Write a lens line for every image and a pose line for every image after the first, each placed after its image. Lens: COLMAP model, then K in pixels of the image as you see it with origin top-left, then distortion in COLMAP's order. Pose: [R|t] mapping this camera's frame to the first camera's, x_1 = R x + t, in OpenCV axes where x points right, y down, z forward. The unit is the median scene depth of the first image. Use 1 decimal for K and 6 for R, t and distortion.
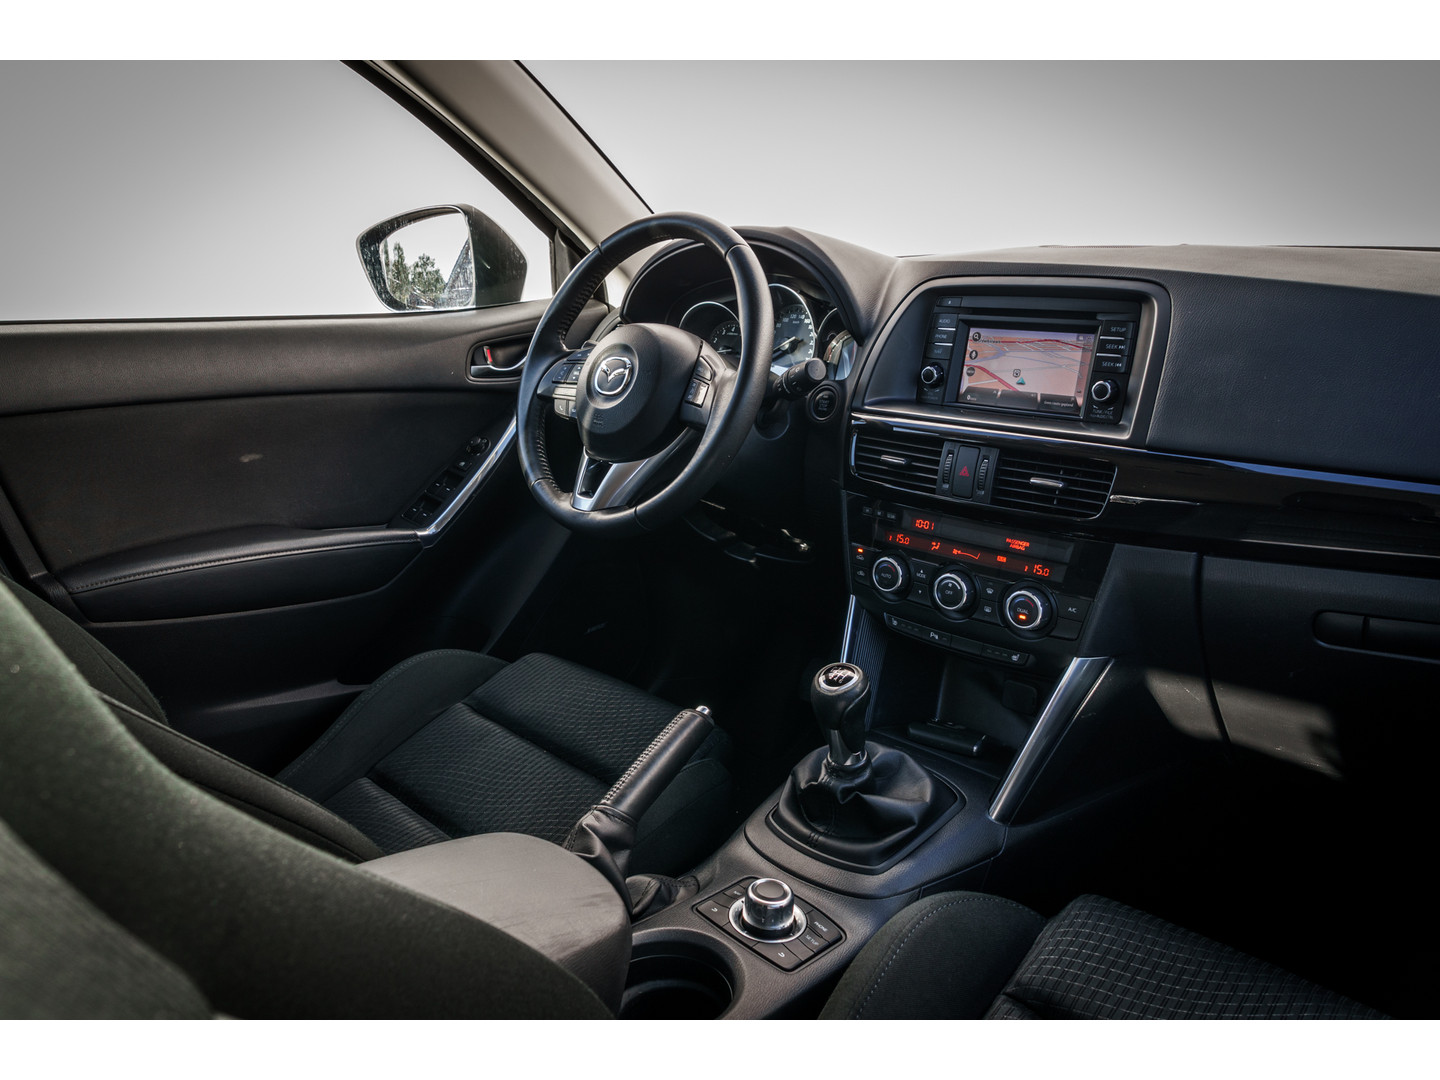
lens RADIAL K [[1014.1, 0, 720.0], [0, 1014.1, 540.0], [0, 0, 1]] dist [-0.000786, -0.000109]
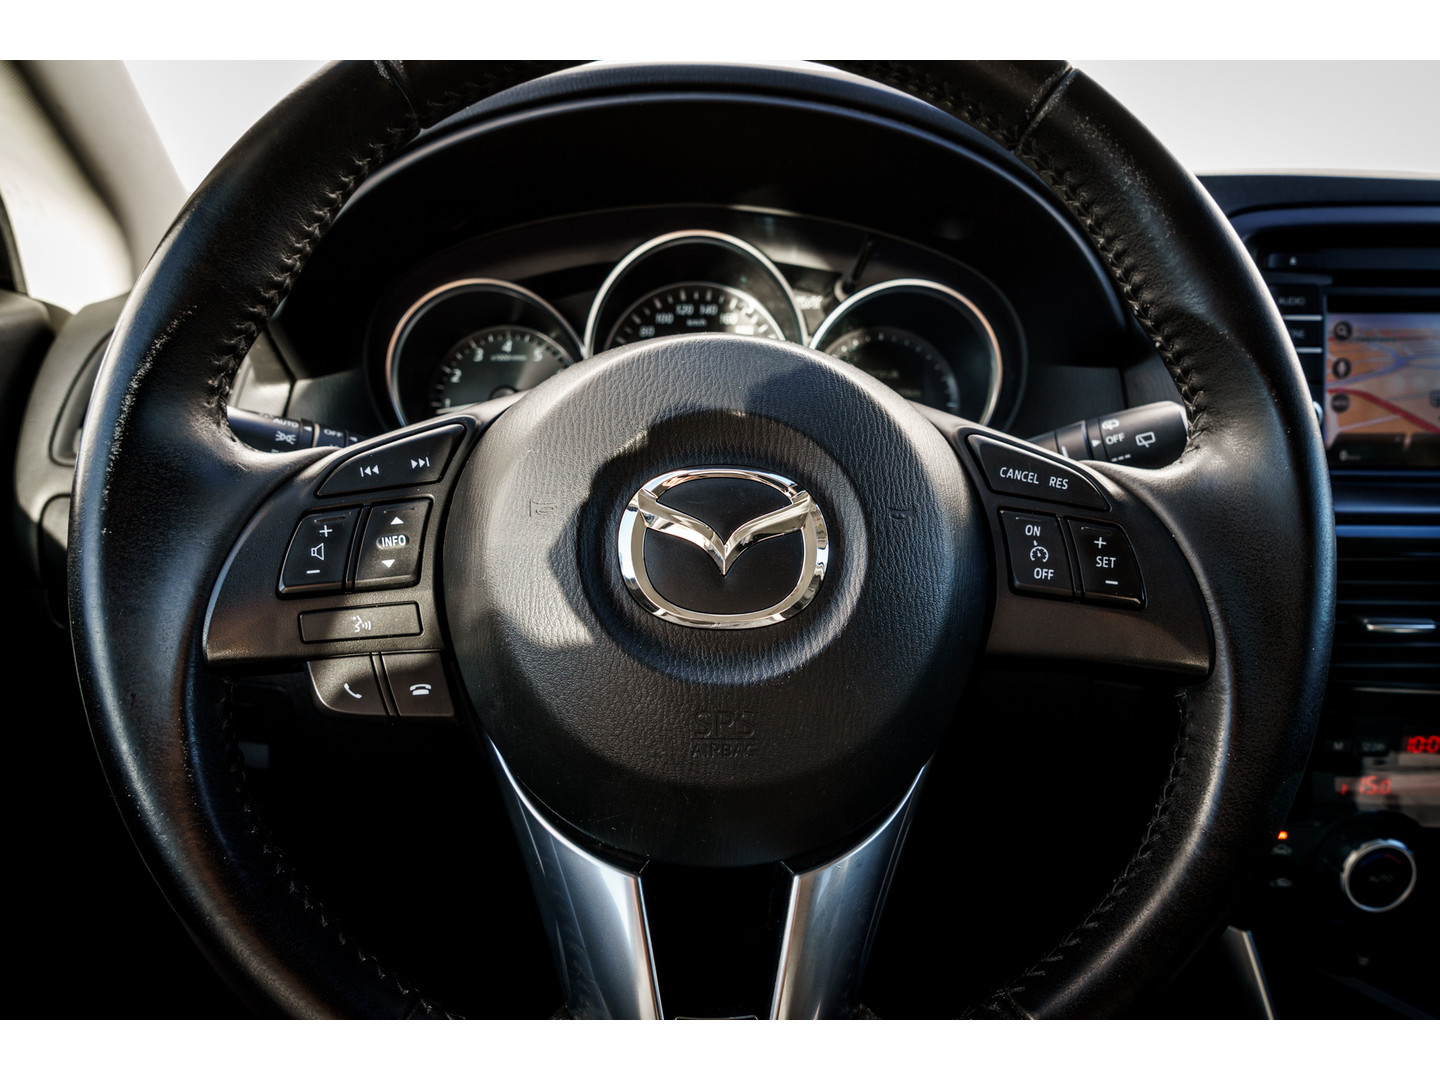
lens RADIAL K [[959.3, 0, 720.0], [0, 959.3, 540.0], [0, 0, 1]] dist [0.000903, 0.000568]
pose [[0.680421, -0.193453, 0.706826, -0.307711], [0.187275, 0.978402, 0.087502, -0.205451], [-0.708488, 0.072833, 0.701955, 0.925460]]
